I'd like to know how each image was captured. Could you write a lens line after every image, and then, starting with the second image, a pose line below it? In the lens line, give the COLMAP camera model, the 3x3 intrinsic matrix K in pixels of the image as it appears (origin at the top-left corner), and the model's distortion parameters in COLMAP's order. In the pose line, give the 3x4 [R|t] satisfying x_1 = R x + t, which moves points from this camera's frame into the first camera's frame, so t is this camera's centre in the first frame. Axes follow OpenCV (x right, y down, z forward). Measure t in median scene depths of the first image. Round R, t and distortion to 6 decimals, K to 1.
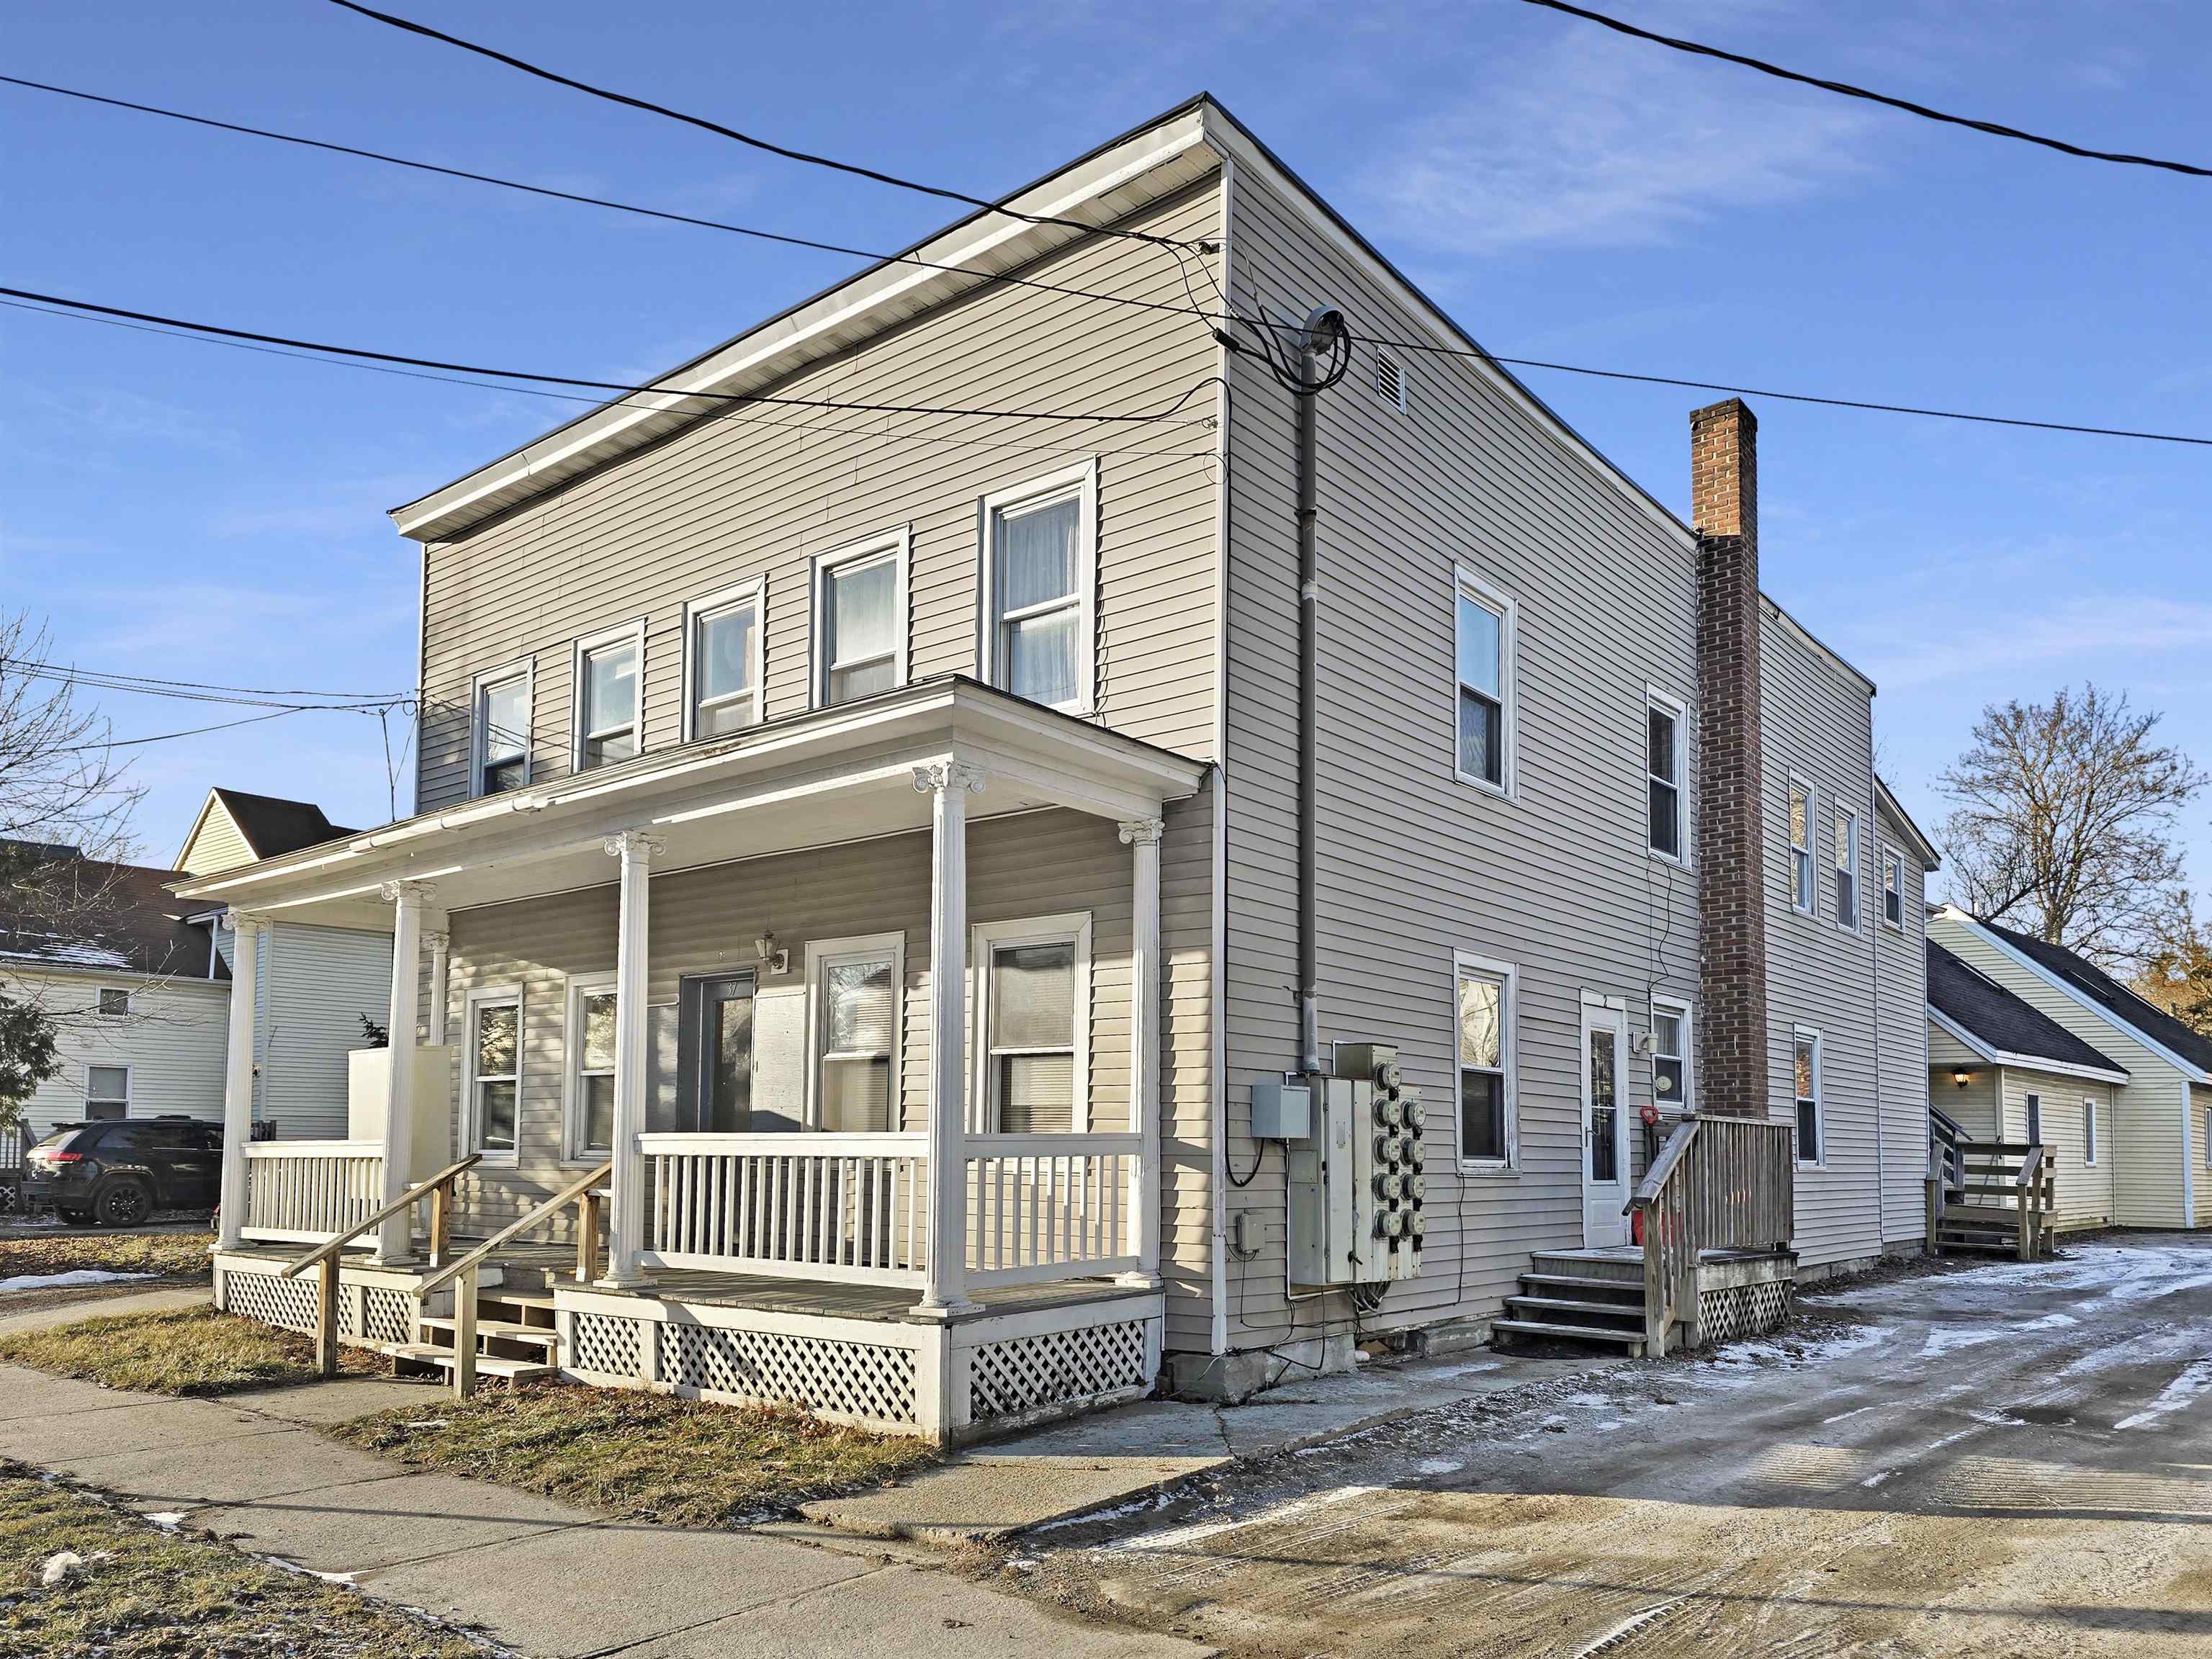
lens RADIAL K [[1523.9, 0, 1093.3], [0, 1523.9, 866.3], [0, 0, 1]] dist [0.081464, -0.080824]
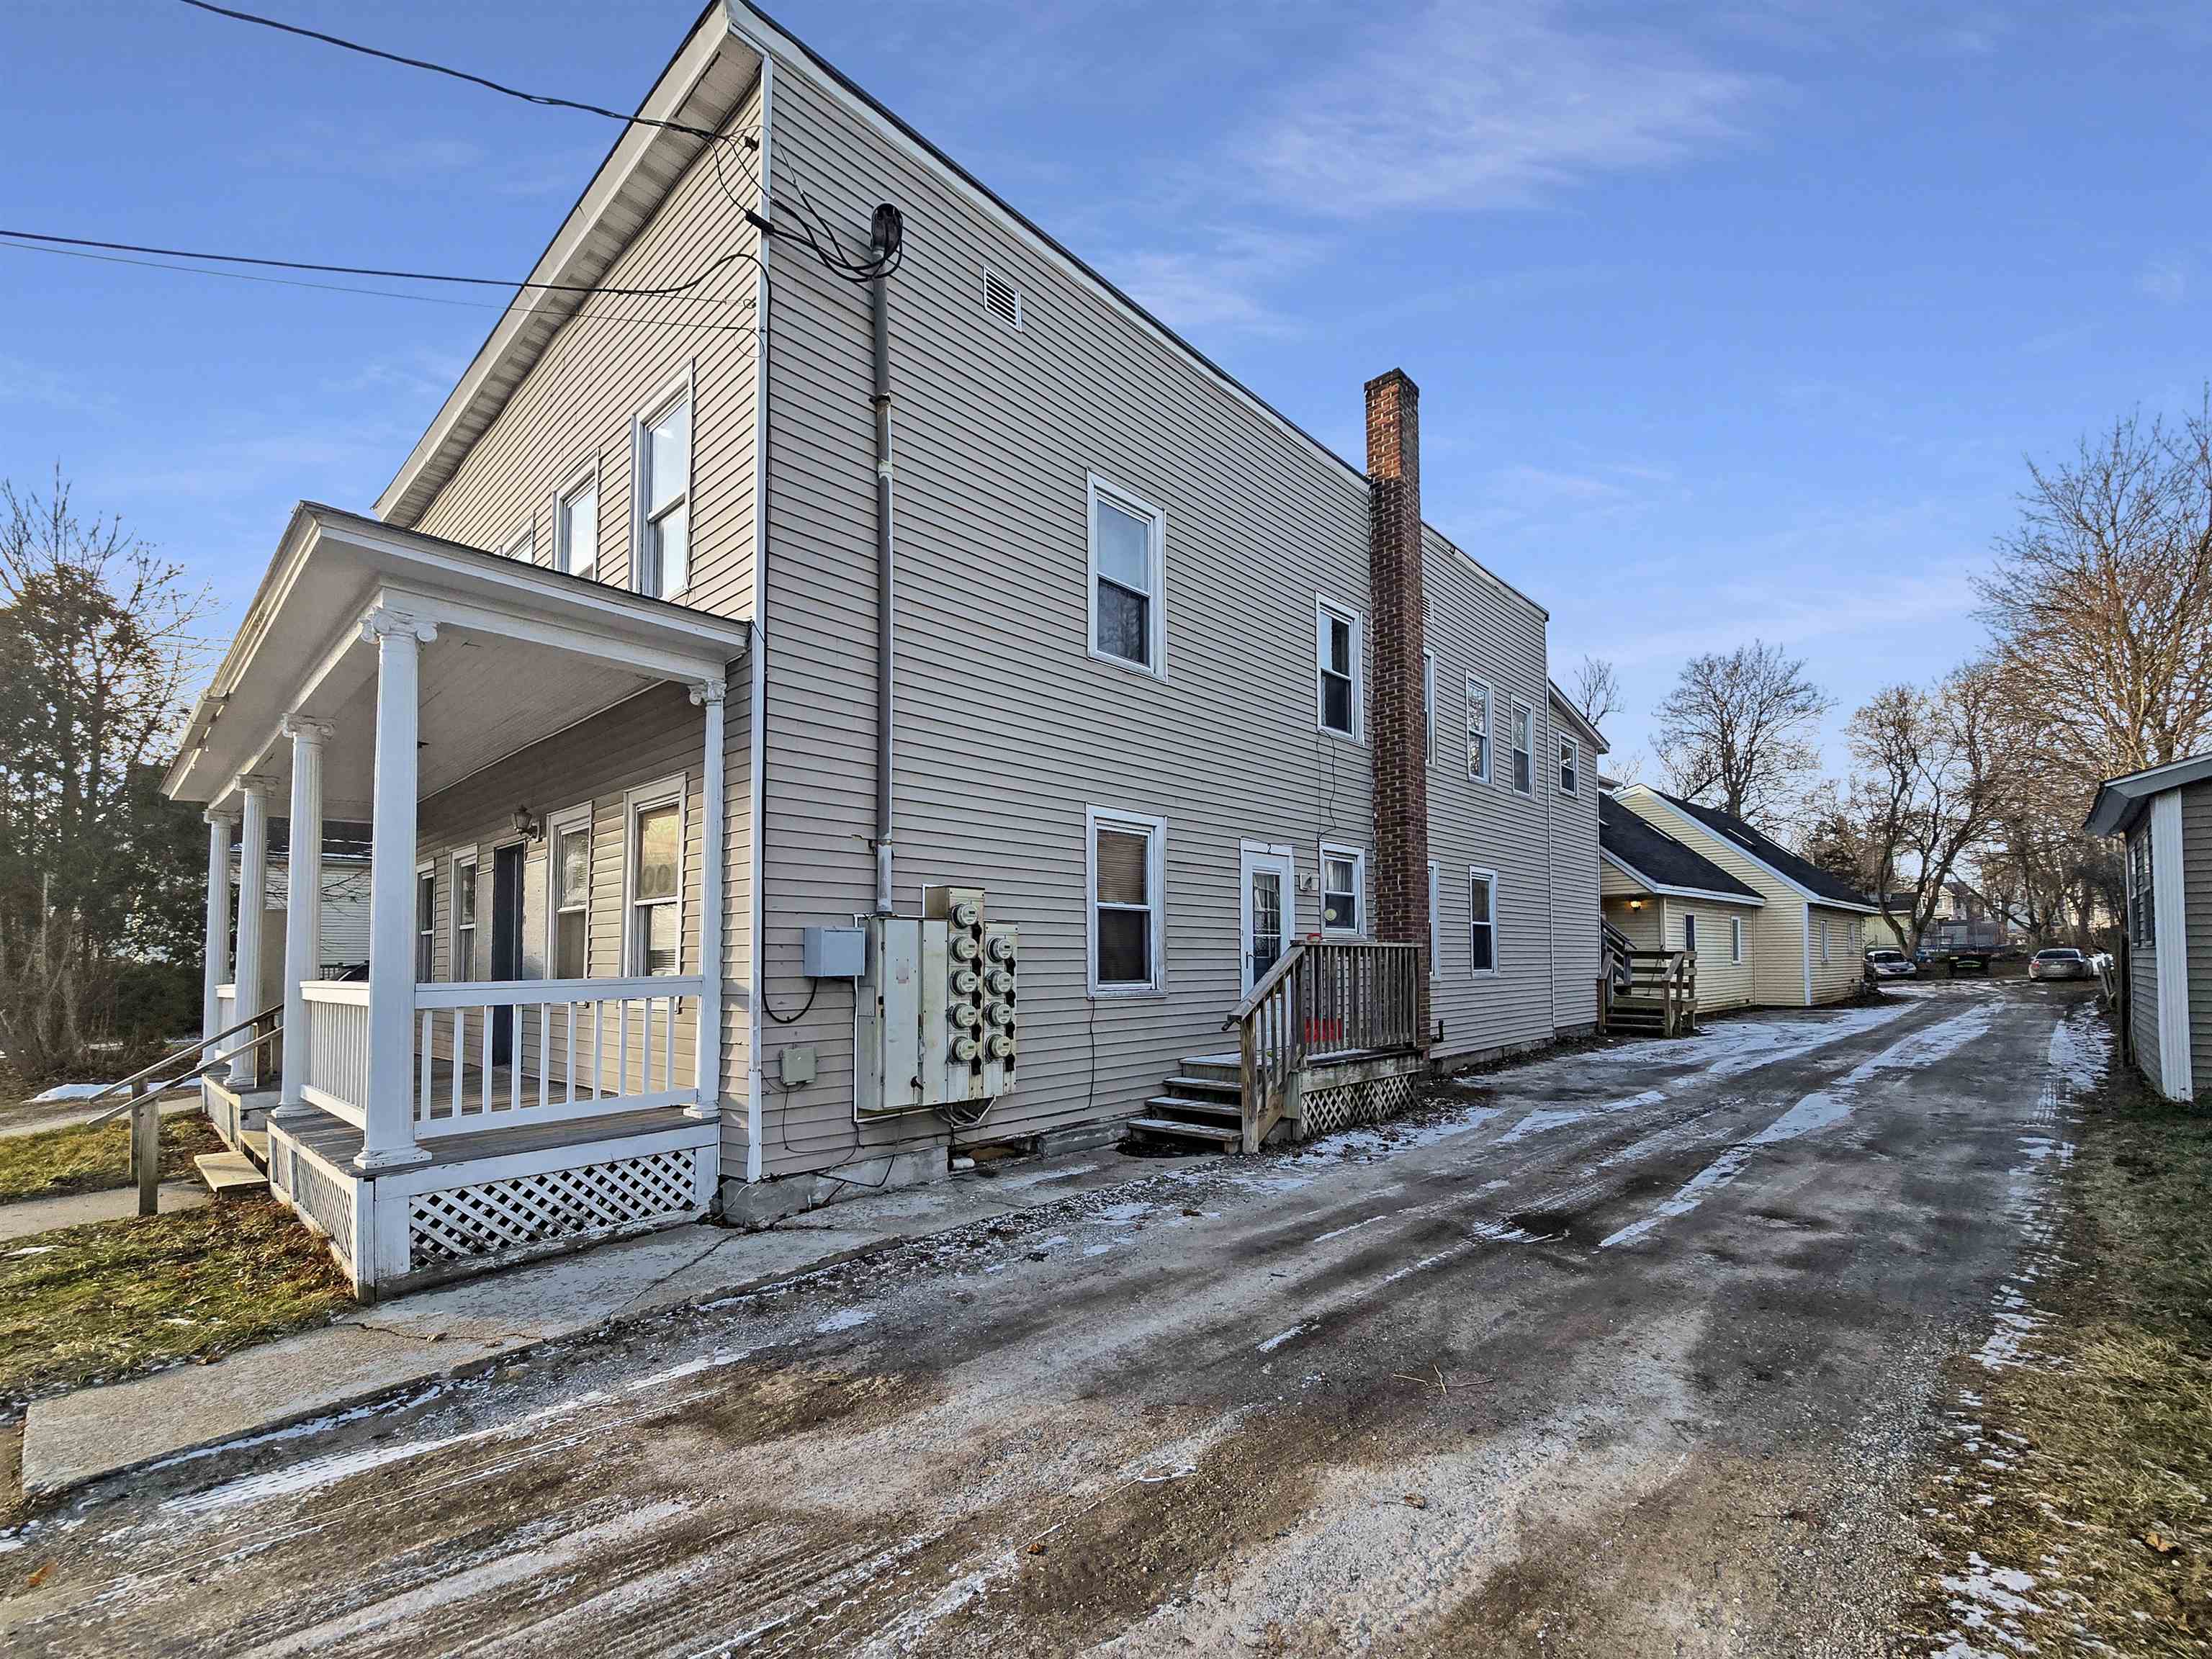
lens RADIAL K [[942.7, 0, 1110.9], [0, 942.7, 819.9], [0, 0, 1]] dist [0.000694, -0.000032]
pose [[0.998490, -0.028769, -0.046788, 0.304001], [0.030218, 0.999076, 0.030558, 0.047944], [0.045866, -0.031926, 0.998437, 0.311627]]
